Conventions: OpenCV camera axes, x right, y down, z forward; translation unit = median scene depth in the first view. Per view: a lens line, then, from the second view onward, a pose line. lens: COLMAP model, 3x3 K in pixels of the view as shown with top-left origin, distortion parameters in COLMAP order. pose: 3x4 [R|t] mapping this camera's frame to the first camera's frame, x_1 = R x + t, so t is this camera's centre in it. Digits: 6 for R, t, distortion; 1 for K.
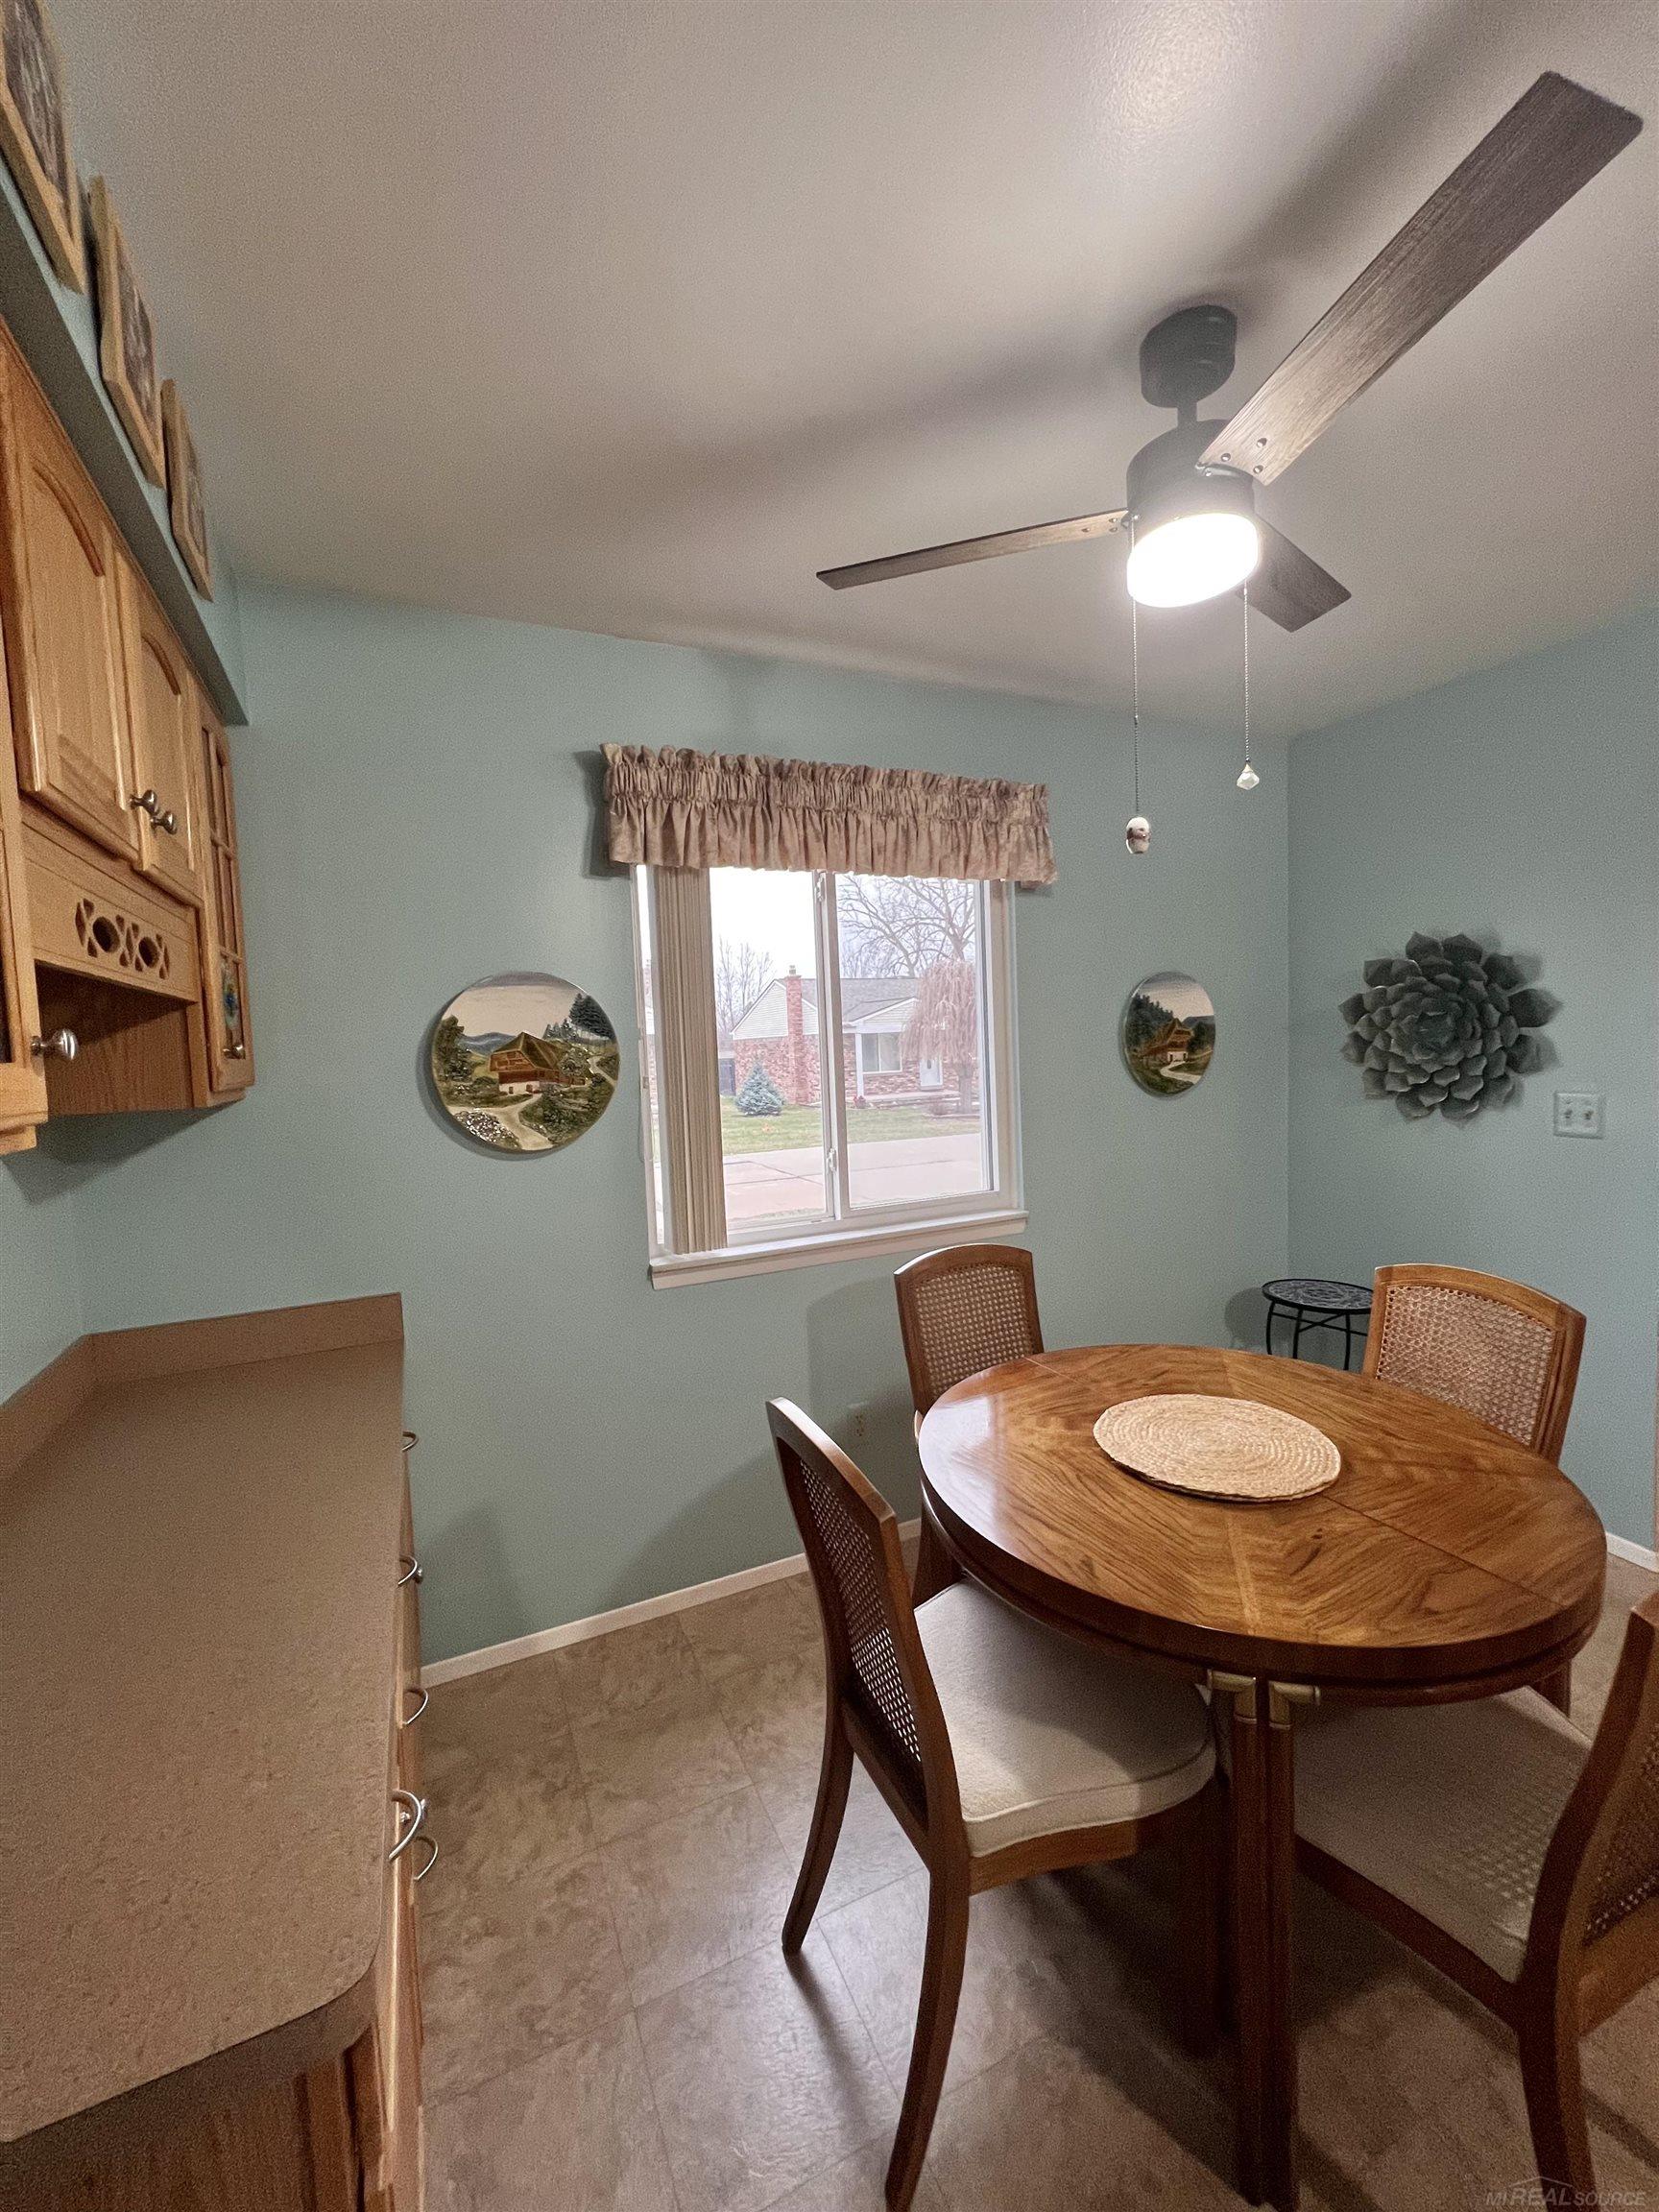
lens RADIAL K [[886.9, 0, 832.0], [0, 886.9, 1102.2], [0, 0, 1]] dist [-0.000026, -0.000002]
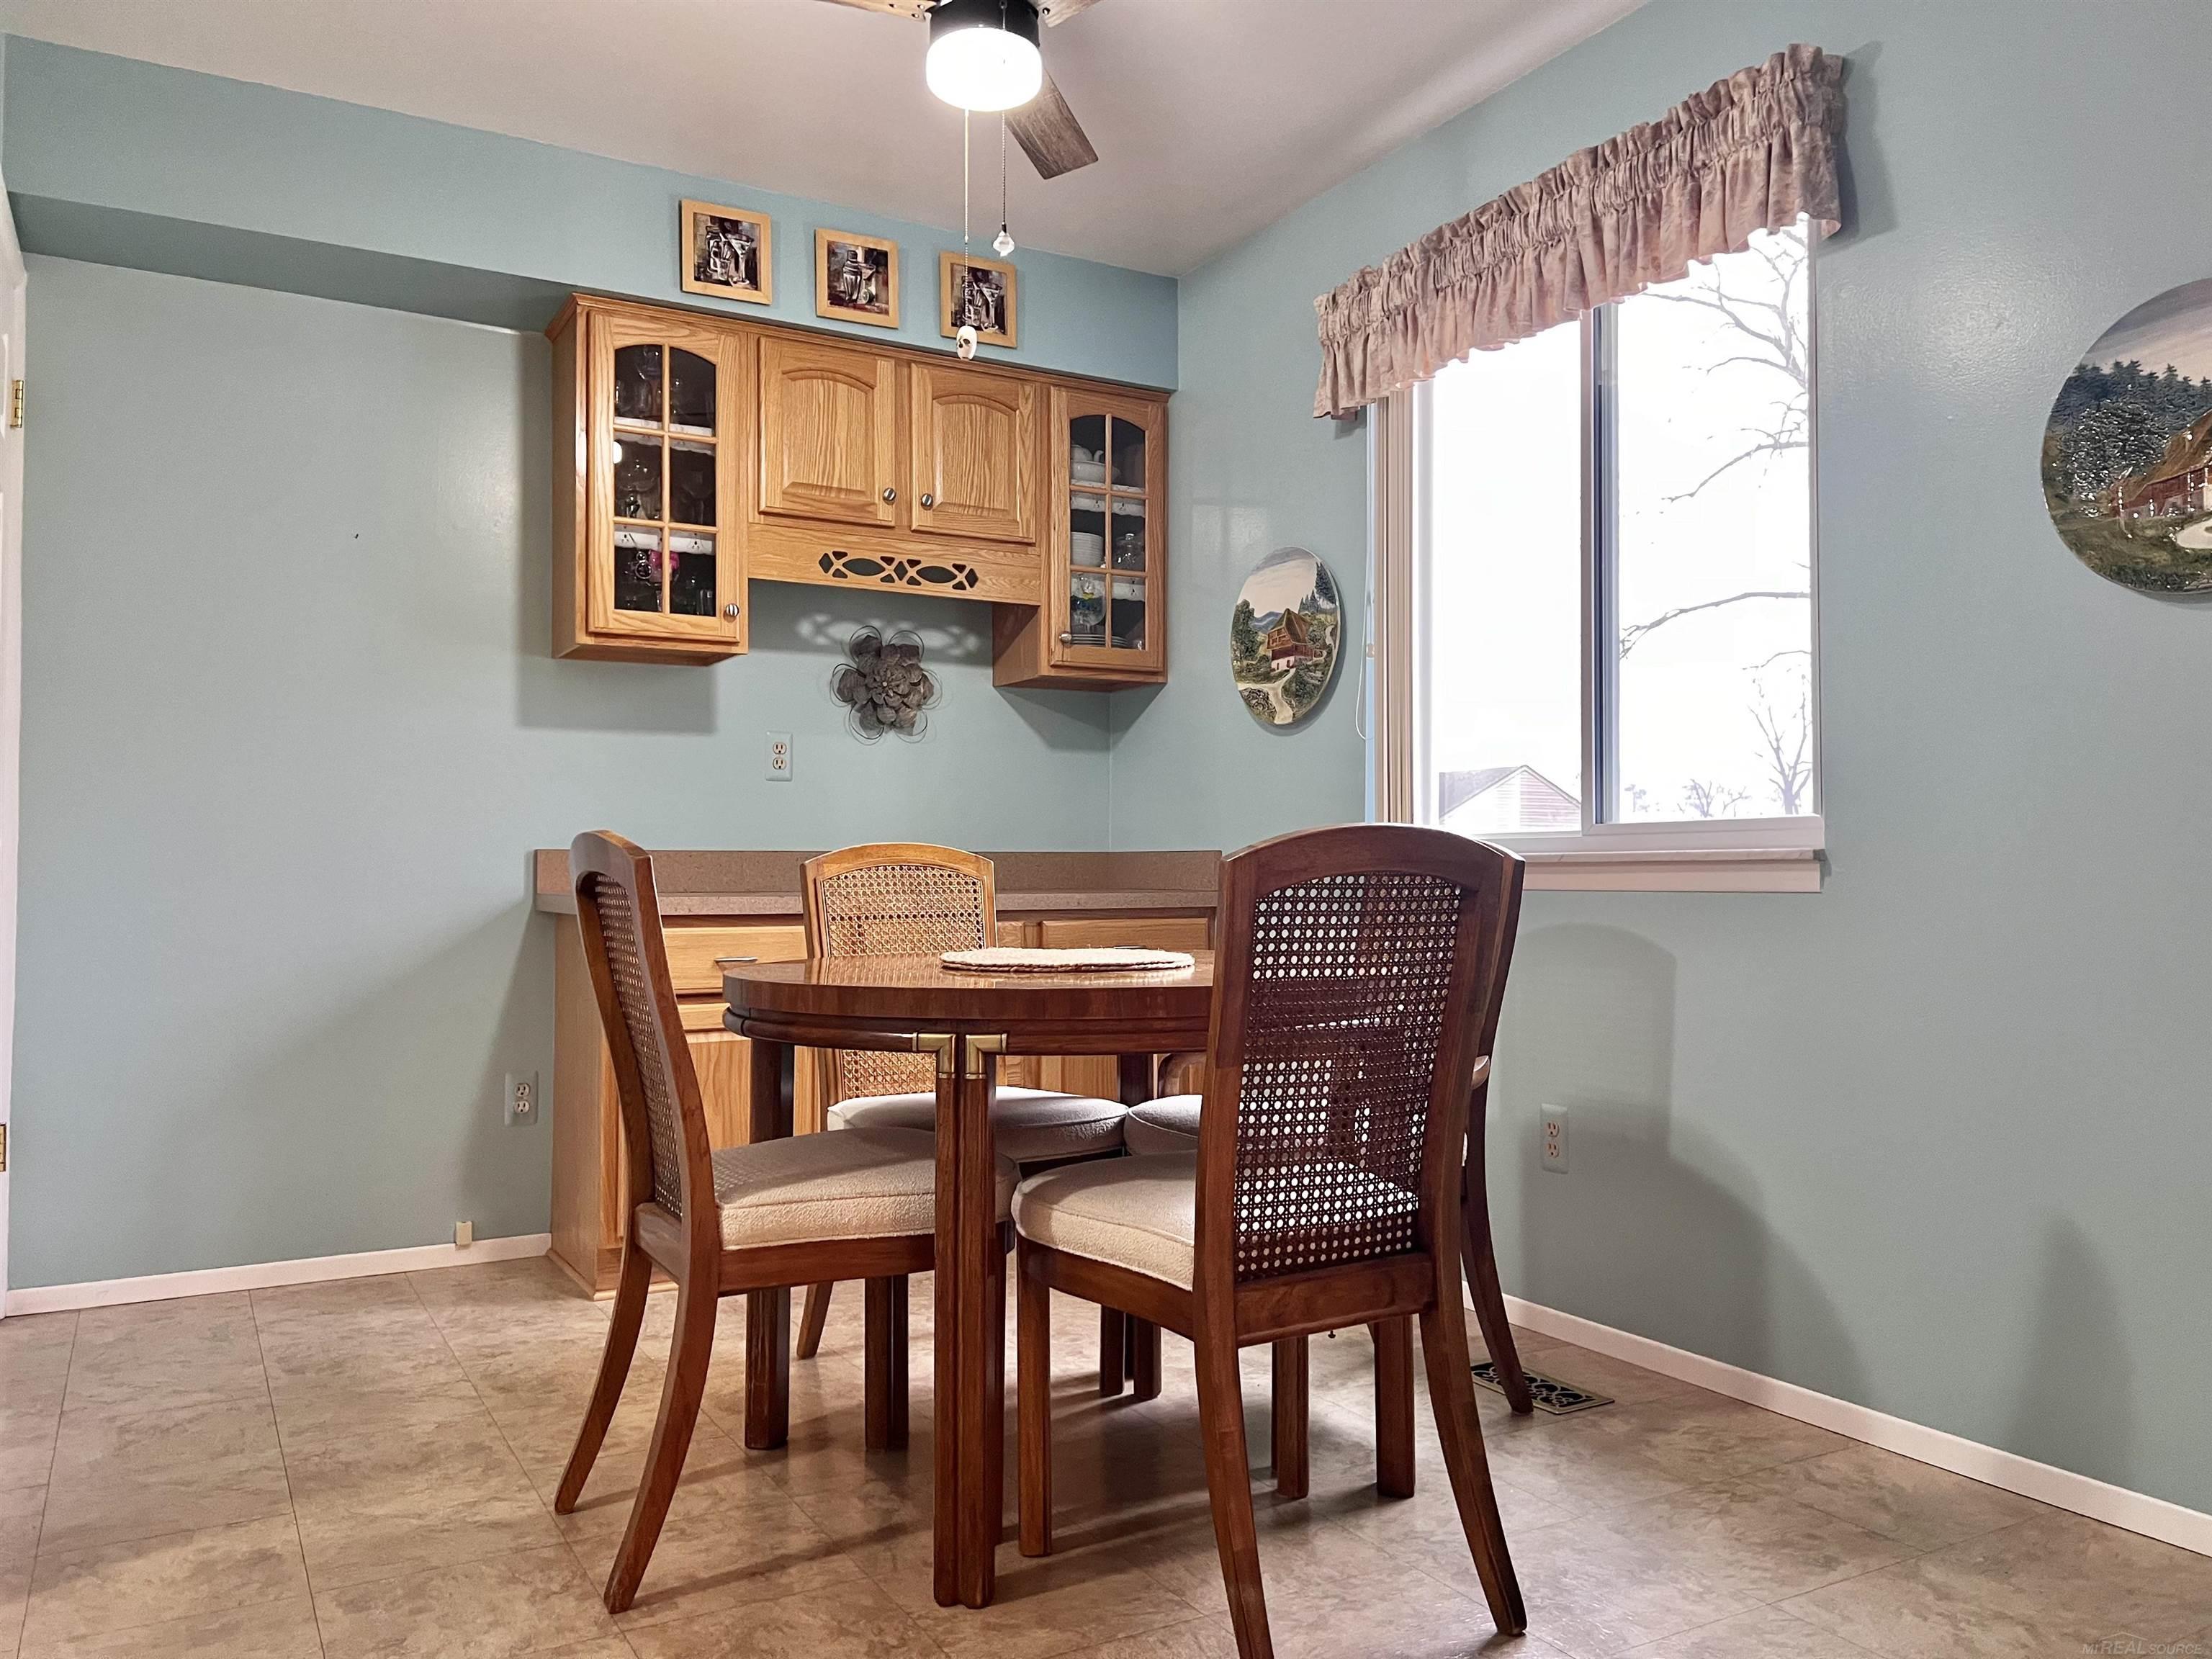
lens RADIAL K [[1671.3, 0, 1109.8], [0, 1671.3, 835.6], [0, 0, 1]] dist [0.010573, -0.006691]
pose [[0.063082, 0.013522, -0.997917, 1.537747], [-0.071643, 0.997390, 0.008986, 0.176069], [0.995433, 0.070927, 0.063887, 0.692963]]
